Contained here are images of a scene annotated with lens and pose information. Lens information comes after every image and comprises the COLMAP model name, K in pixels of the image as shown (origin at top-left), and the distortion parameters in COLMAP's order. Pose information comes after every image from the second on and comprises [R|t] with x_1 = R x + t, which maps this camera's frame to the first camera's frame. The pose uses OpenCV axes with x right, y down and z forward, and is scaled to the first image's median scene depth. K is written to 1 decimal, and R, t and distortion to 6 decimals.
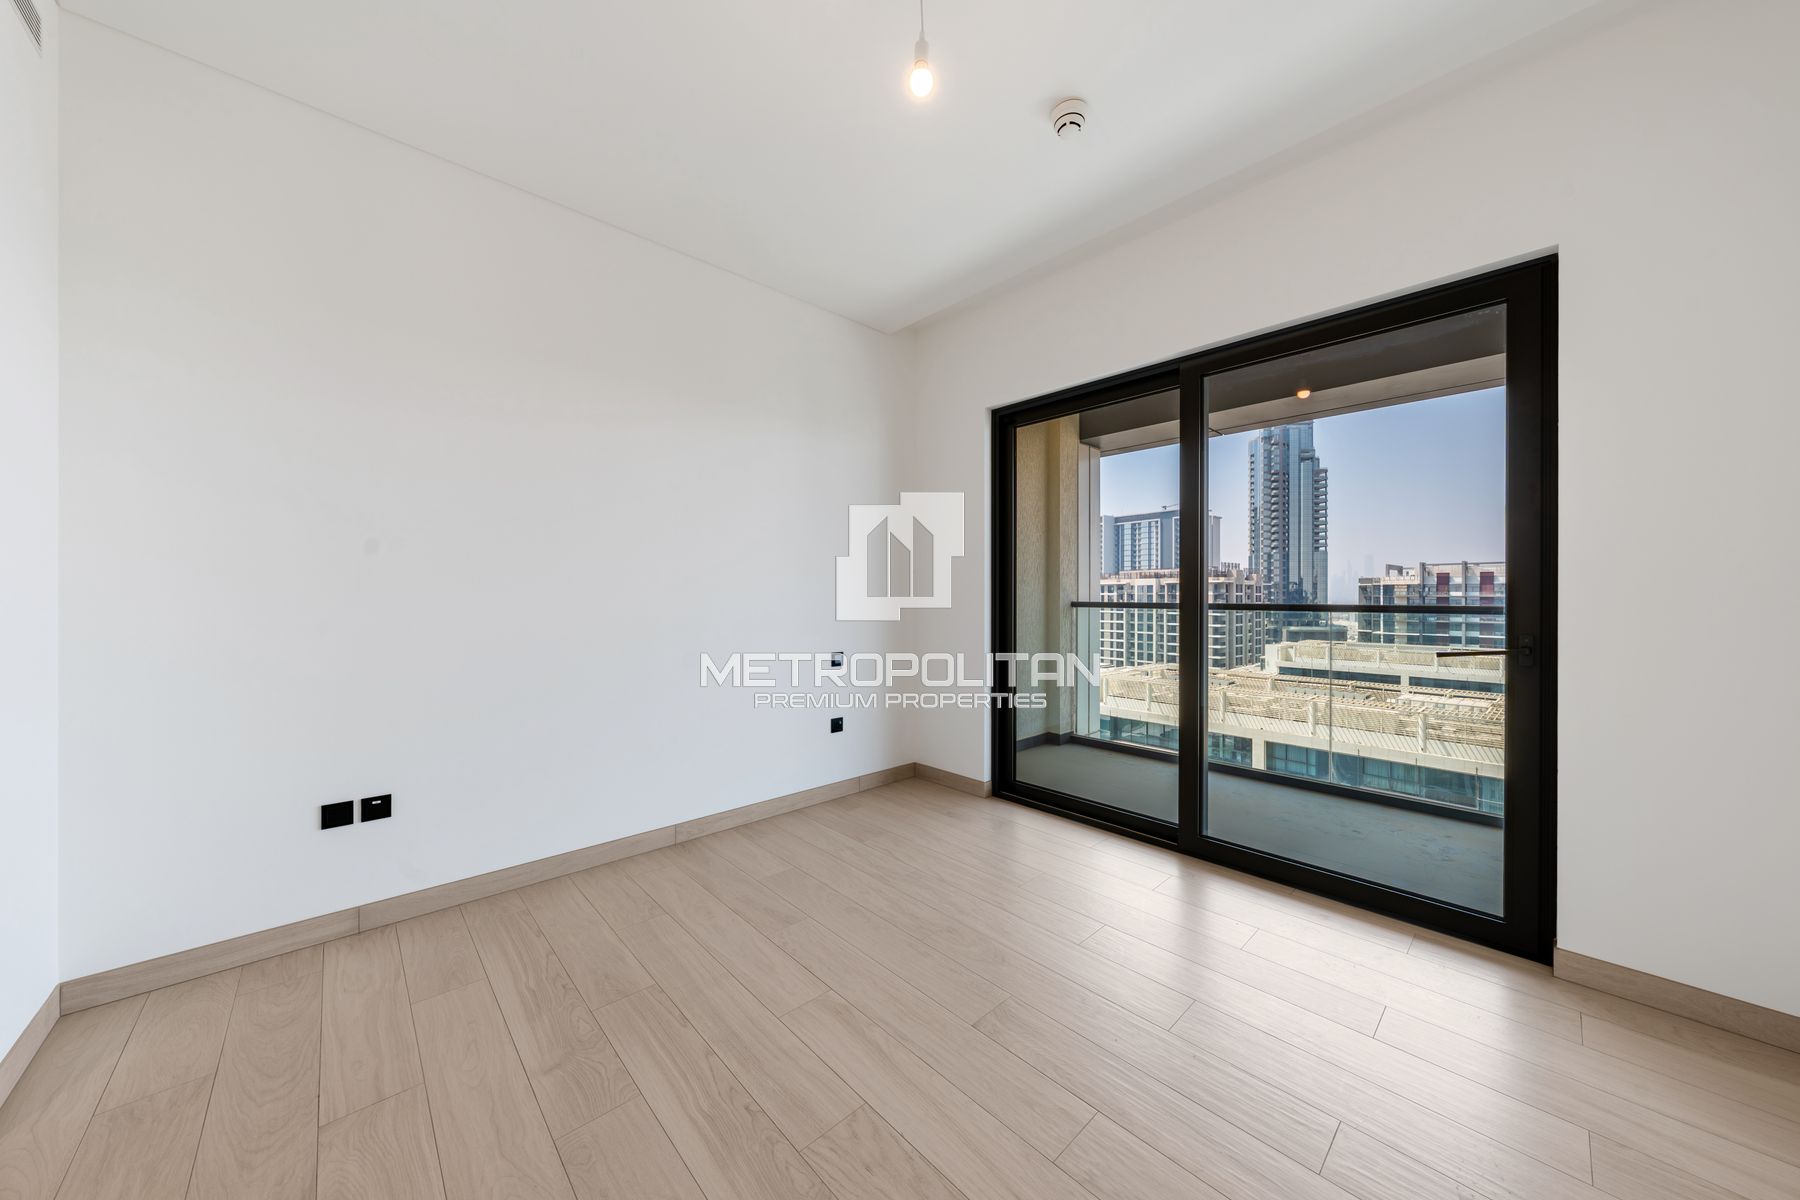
lens RADIAL K [[607.0, 0, 898.0], [0, 607.0, 599.8], [0, 0, 1]] dist [-0.001429, -0.000013]
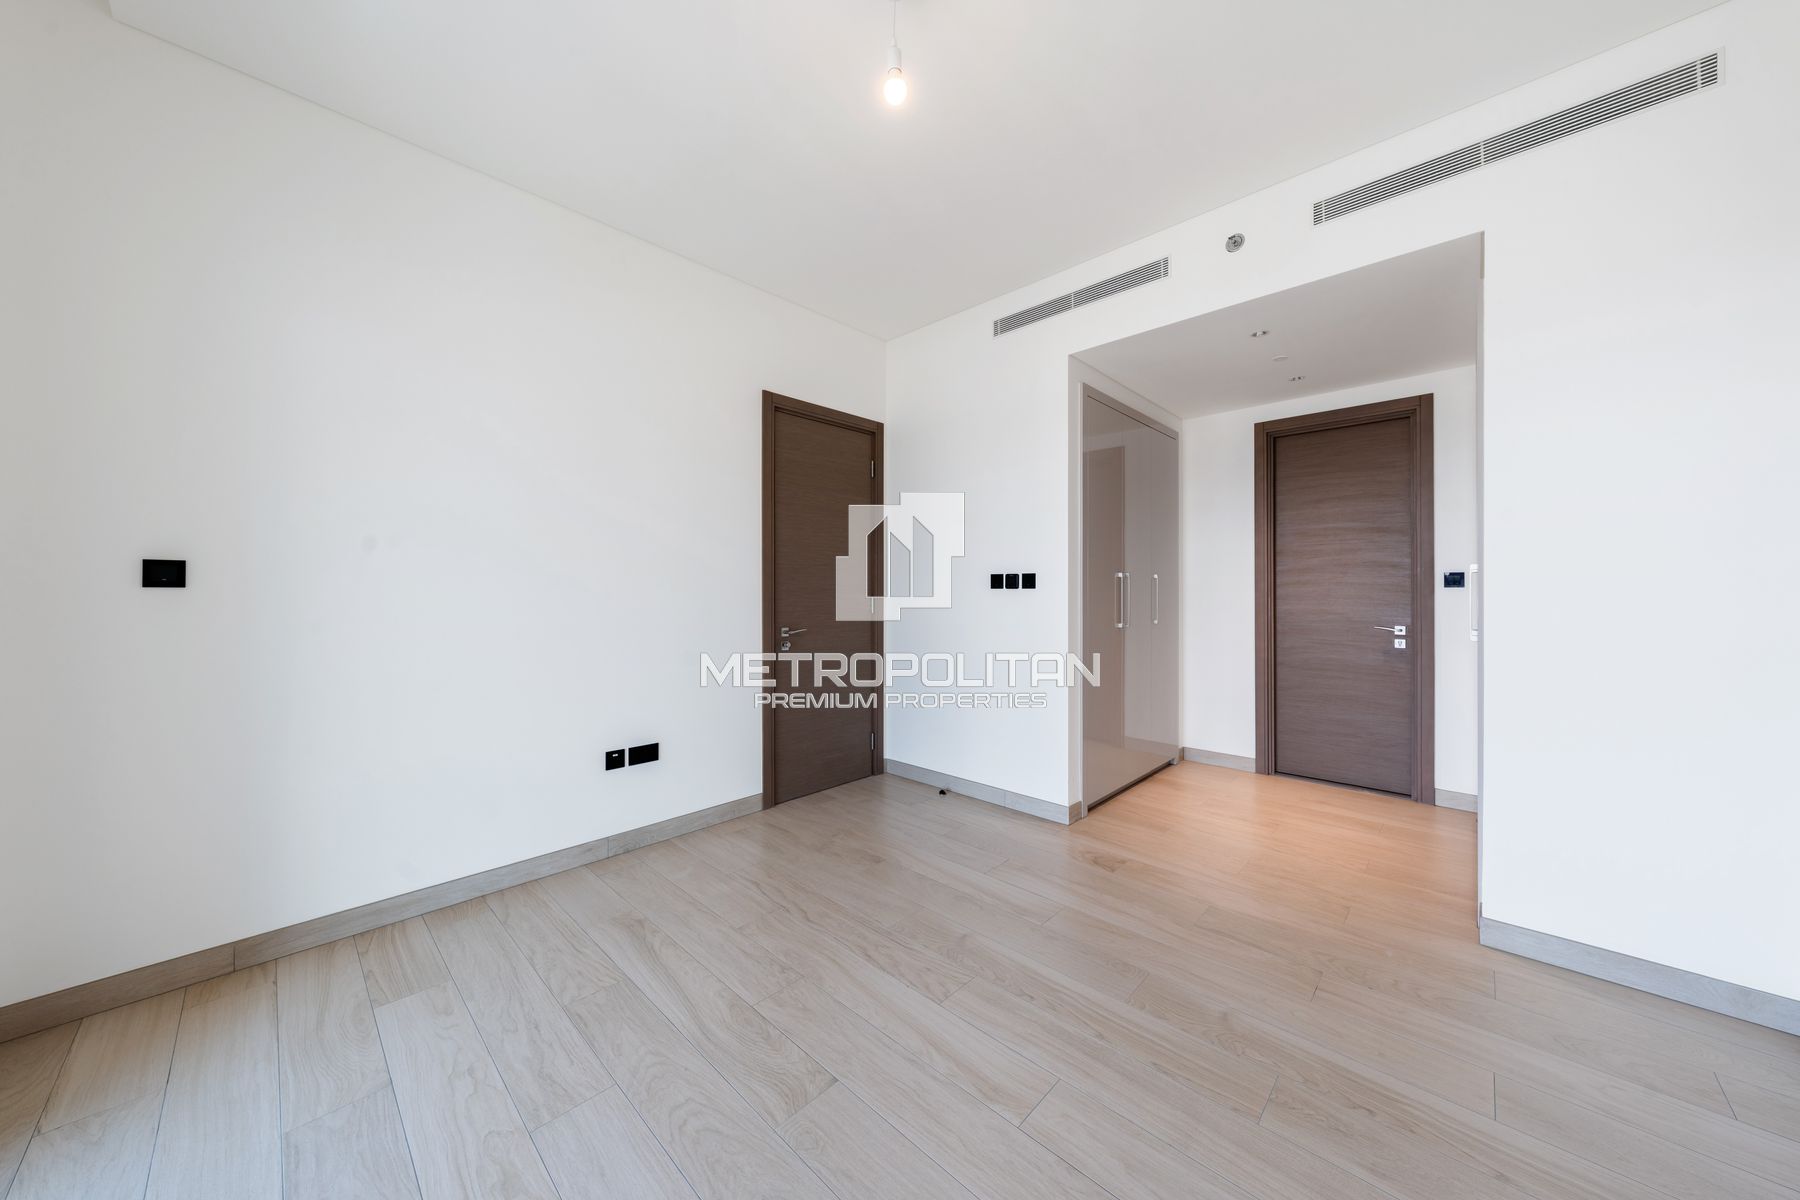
lens RADIAL K [[607.0, 0, 900.3], [0, 607.0, 591.8], [0, 0, 1]] dist [-0.001429, -0.000013]
pose [[-0.998050, 0.002156, -0.062386, 0.090960], [0.001109, 0.999858, 0.016816, -0.023802], [0.062413, 0.016714, -0.997910, 2.005200]]
